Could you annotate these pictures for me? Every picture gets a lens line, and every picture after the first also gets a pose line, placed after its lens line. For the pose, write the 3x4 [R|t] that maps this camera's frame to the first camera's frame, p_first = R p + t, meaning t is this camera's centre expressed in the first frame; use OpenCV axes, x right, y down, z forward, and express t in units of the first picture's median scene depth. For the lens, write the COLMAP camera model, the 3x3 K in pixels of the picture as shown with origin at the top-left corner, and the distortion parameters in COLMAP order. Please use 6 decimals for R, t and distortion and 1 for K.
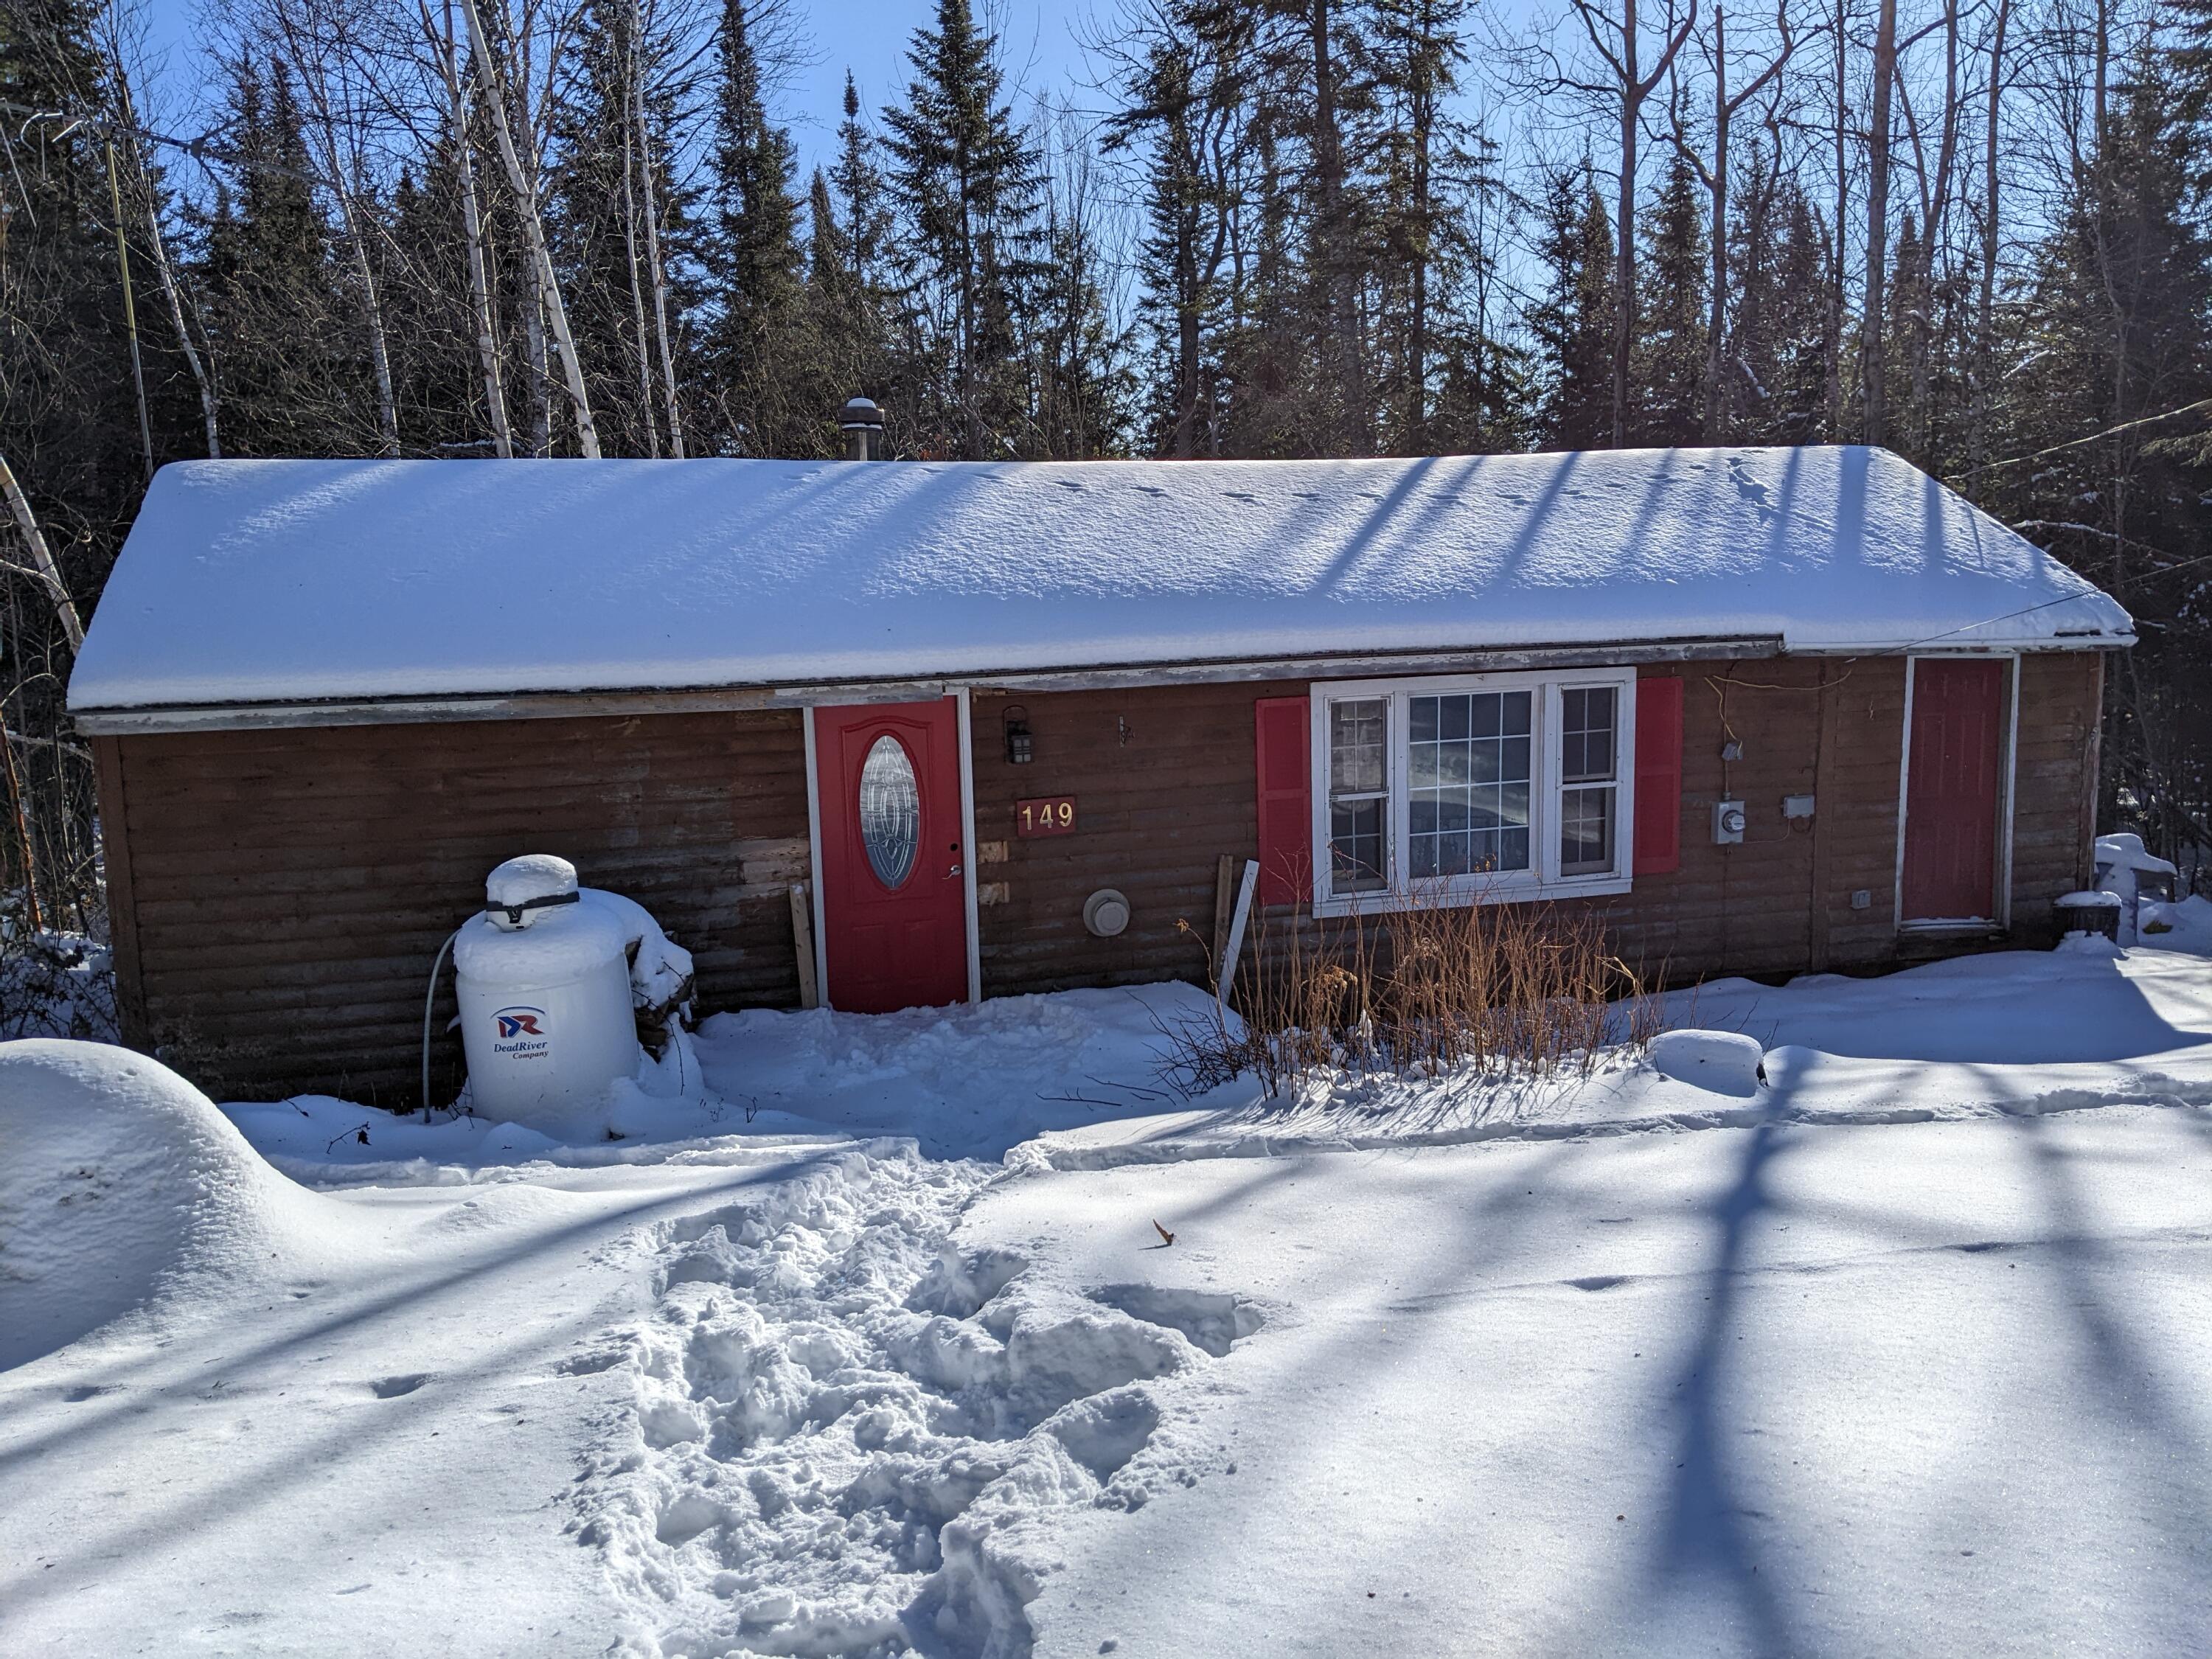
lens RADIAL K [[1747.9, 0, 1106.0], [0, 1747.9, 829.5], [0, 0, 1]] dist [0.105529, -0.150343]
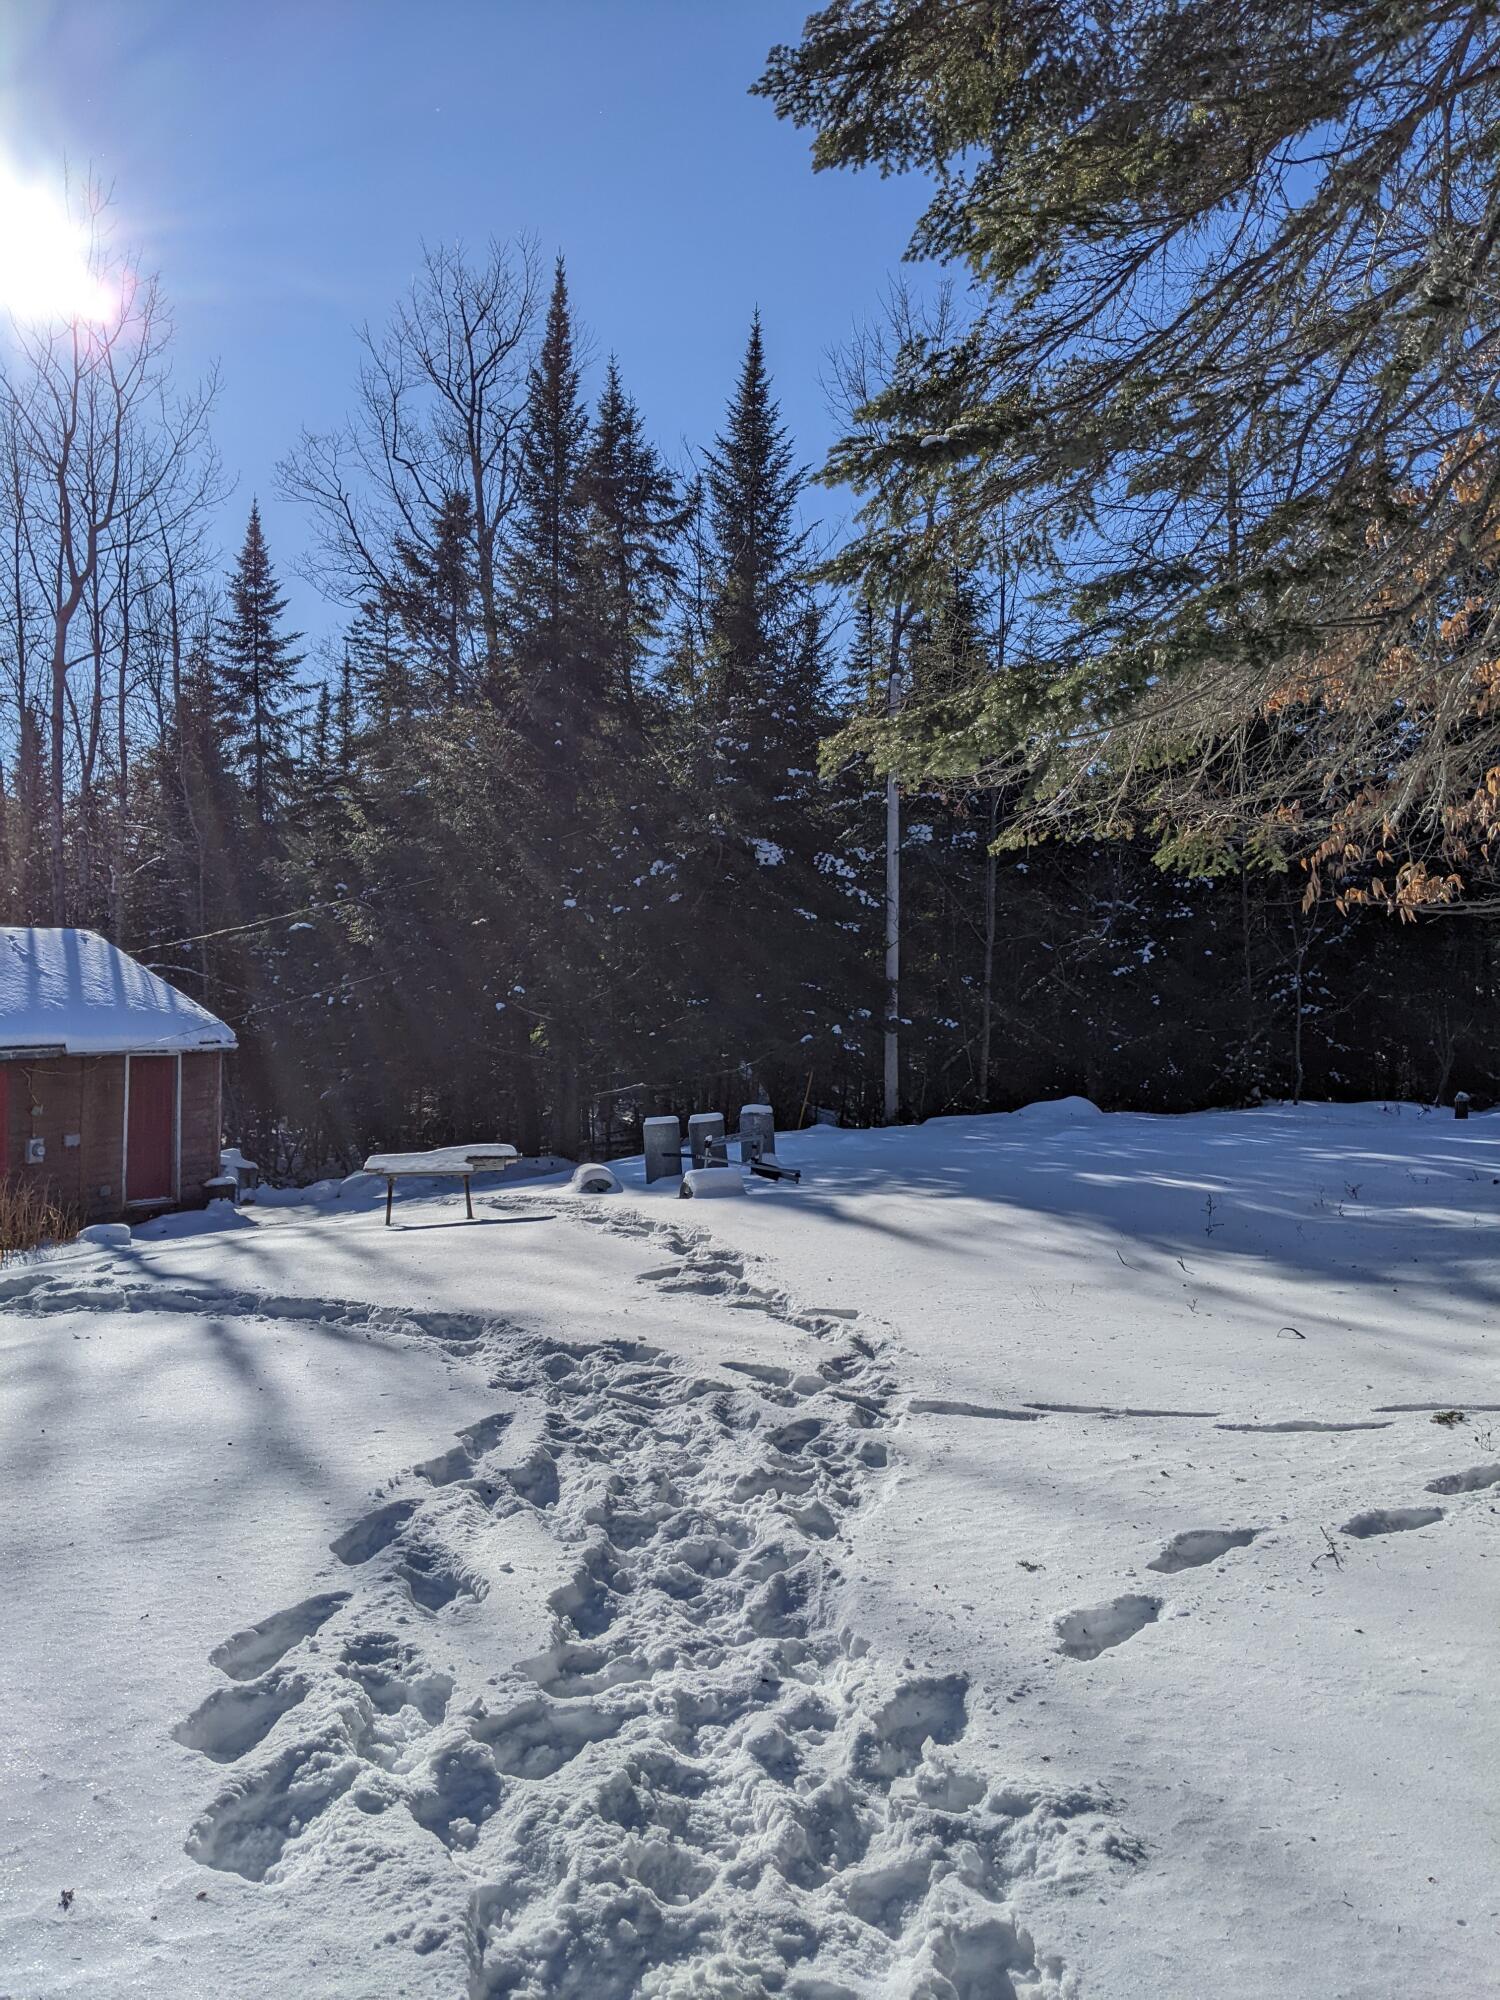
lens RADIAL K [[1580.4, 0, 750.0], [0, 1580.4, 1000.0], [0, 0, 1]] dist [0.105529, -0.150343]
pose [[0.653379, 0.013504, 0.756911, -0.392362], [0.077133, 0.993450, -0.084306, 0.036508], [-0.753092, 0.113467, 0.648057, -0.582876]]
